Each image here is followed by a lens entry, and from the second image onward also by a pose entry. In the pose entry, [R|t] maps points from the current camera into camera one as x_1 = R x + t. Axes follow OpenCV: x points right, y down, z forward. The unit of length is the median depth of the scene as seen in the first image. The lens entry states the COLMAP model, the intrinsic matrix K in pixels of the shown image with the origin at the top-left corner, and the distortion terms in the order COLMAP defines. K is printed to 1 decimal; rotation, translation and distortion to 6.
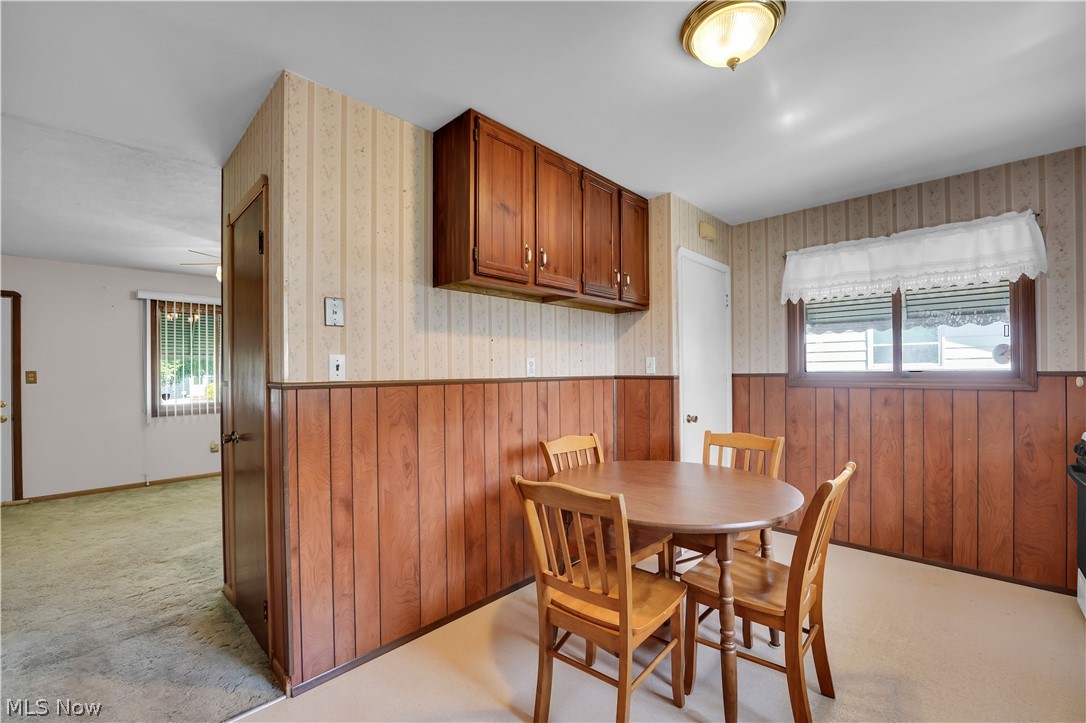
lens RADIAL K [[441.5, 0, 545.0], [0, 441.5, 372.5], [0, 0, 1]] dist [-0.024662, 0.000062]
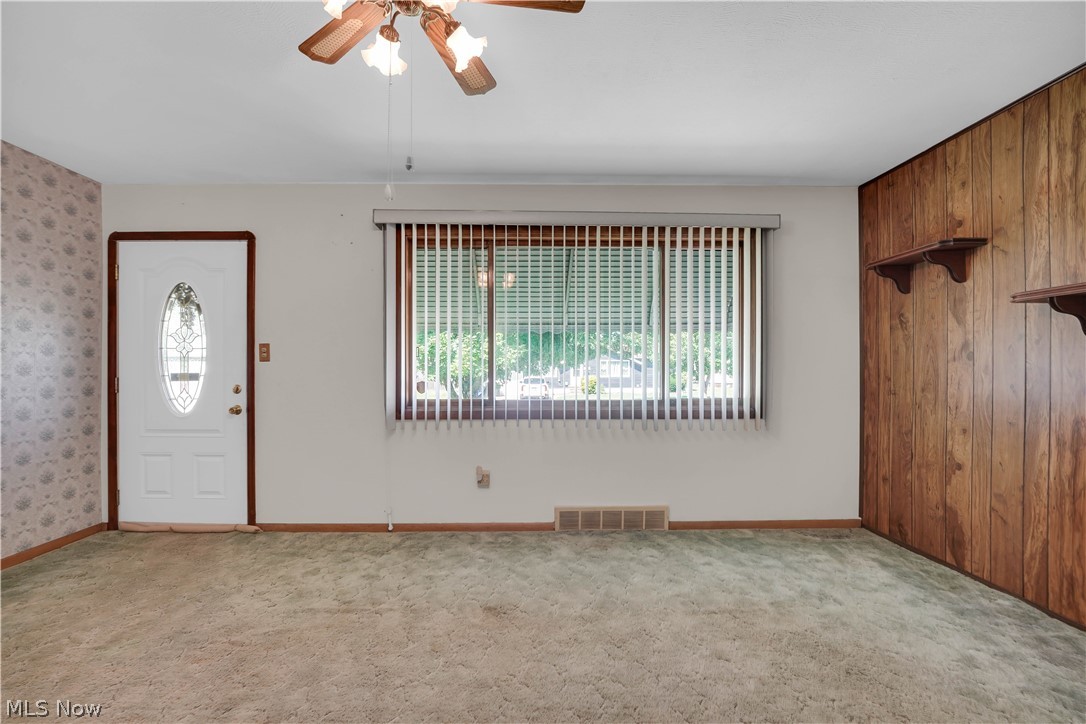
lens RADIAL K [[441.5, 0, 545.0], [0, 441.5, 373.0], [0, 0, 1]] dist [-0.024662, 0.000062]
pose [[0.714442, 0.013720, -0.699560, -0.374310], [-0.006732, 0.999896, 0.012735, 0.032931], [0.699662, -0.004389, 0.714461, 0.808631]]
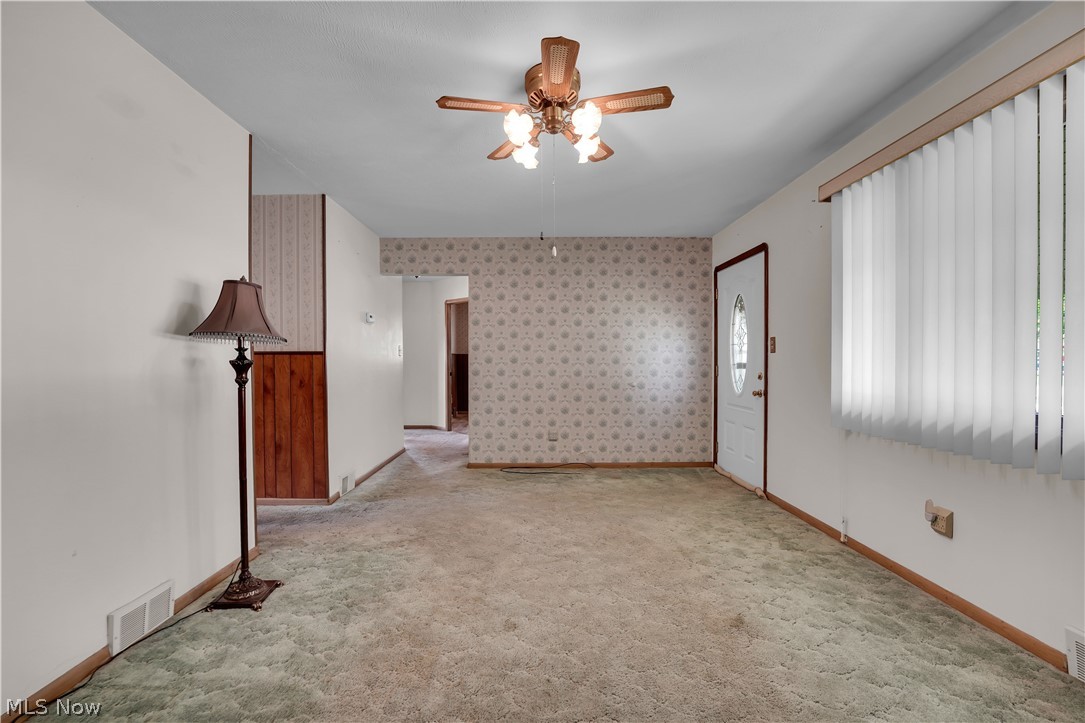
lens RADIAL K [[453.8, 0, 529.8], [0, 453.8, 365.1], [0, 0, 1]] dist [0.000033, -0.015094]
pose [[-0.724222, 0.017963, -0.689333, -0.286822], [0.012797, 0.999839, 0.012610, 0.033378], [0.689448, 0.000311, -0.724335, 1.301659]]
